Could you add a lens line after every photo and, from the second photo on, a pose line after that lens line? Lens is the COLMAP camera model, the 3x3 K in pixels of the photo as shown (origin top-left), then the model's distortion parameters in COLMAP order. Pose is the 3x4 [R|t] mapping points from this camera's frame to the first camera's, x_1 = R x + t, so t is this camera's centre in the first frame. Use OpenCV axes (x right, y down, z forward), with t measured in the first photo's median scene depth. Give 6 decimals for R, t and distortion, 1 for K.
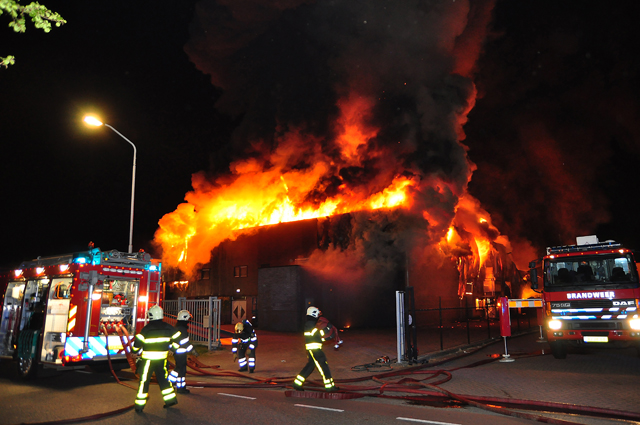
lens RADIAL K [[462.7, 0, 322.8], [0, 462.7, 211.9], [0, 0, 1]] dist [-0.132752, 0.123514]
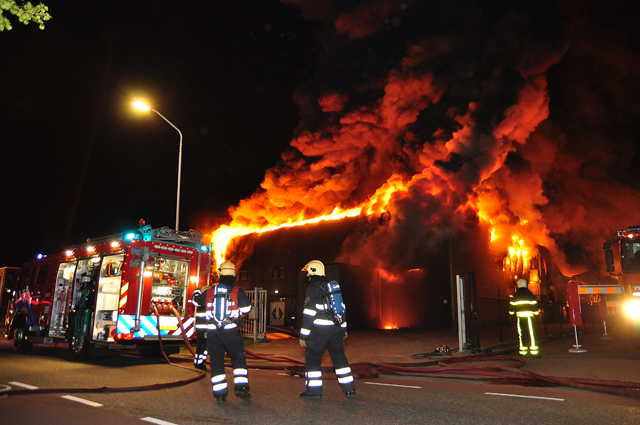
lens RADIAL K [[462.7, 0, 322.8], [0, 462.7, 211.9], [0, 0, 1]] dist [-0.132752, 0.123514]
pose [[0.997570, -0.003906, -0.069556, -0.056483], [0.002644, 0.999830, -0.018223, 0.068112], [0.069616, 0.017995, 0.997412, 0.049940]]
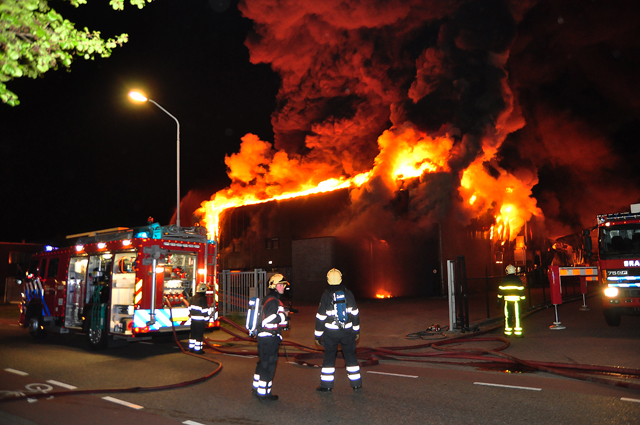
lens RADIAL K [[463.0, 0, 325.5], [0, 463.0, 213.8], [0, 0, 1]] dist [-0.135876, 0.126597]
pose [[0.999050, -0.016163, -0.040475, -0.076046], [0.018812, 0.997646, 0.065942, -0.000921], [0.039314, -0.066641, 0.997002, -0.006413]]
